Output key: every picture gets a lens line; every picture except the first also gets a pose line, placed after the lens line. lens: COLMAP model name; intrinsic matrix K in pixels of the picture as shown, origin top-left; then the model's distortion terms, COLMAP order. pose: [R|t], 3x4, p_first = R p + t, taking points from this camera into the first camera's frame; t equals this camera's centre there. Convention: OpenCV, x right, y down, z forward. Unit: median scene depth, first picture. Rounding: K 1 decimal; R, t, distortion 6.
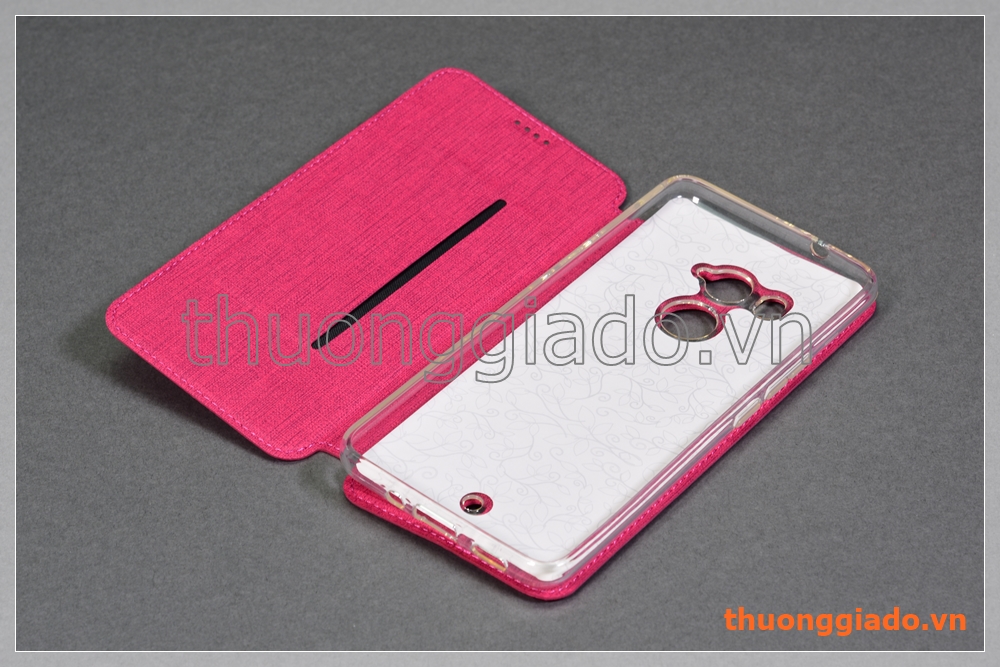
lens RADIAL K [[2623.2, 0, 500.0], [0, 2623.2, 333.5], [0, 0, 1]] dist [-0.033108, 0.686399]
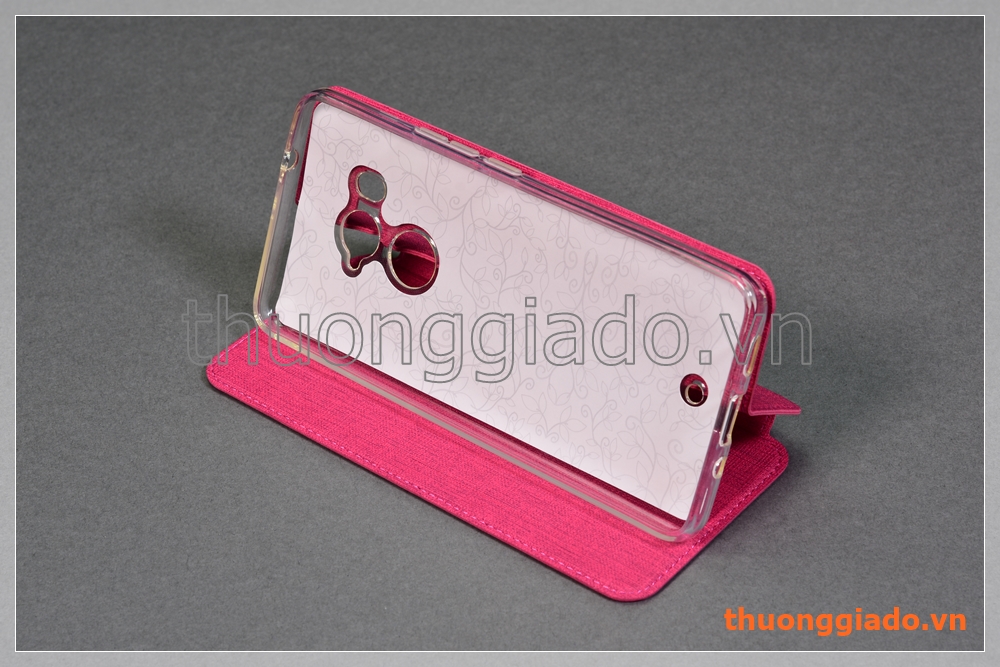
lens RADIAL K [[2623.2, 0, 500.0], [0, 2623.2, 333.5], [0, 0, 1]] dist [-0.033108, 0.686399]
pose [[0.999996, 0.000166, 0.002940, -0.011451], [-0.000141, 0.999963, -0.008645, 0.011037], [-0.002941, 0.008645, 0.999958, -0.015501]]
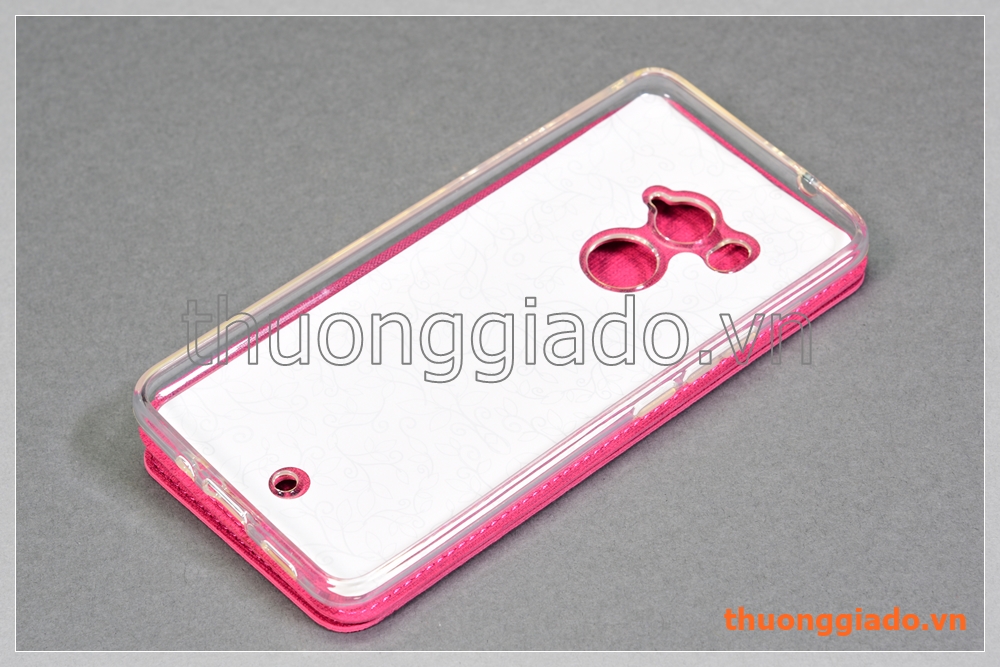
lens RADIAL K [[2623.2, 0, 500.0], [0, 2623.2, 333.5], [0, 0, 1]] dist [-0.033108, 0.686399]
pose [[0.998784, -0.049305, -0.000007, -0.026545], [0.049180, 0.996240, 0.071323, -0.026730], [-0.003510, -0.071236, 0.997453, 0.168455]]
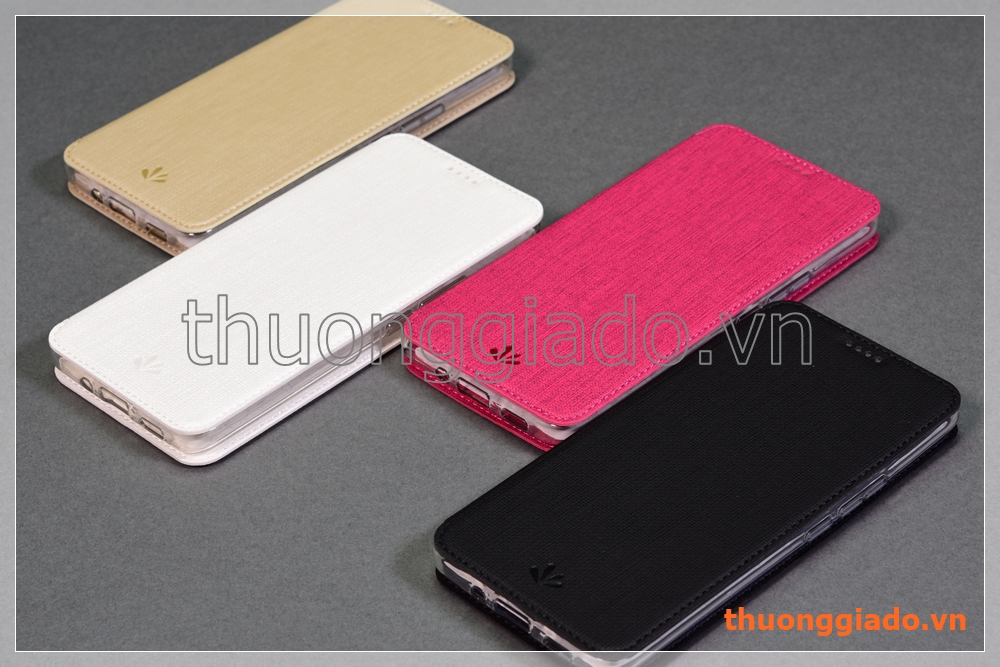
lens RADIAL K [[2623.2, 0, 500.0], [0, 2623.2, 333.5], [0, 0, 1]] dist [-0.033108, 0.686399]
pose [[0.997169, -0.046960, 0.058727, -0.157466], [0.048124, 0.998669, -0.018578, 0.026536], [-0.057776, 0.021351, 0.998101, -0.115621]]
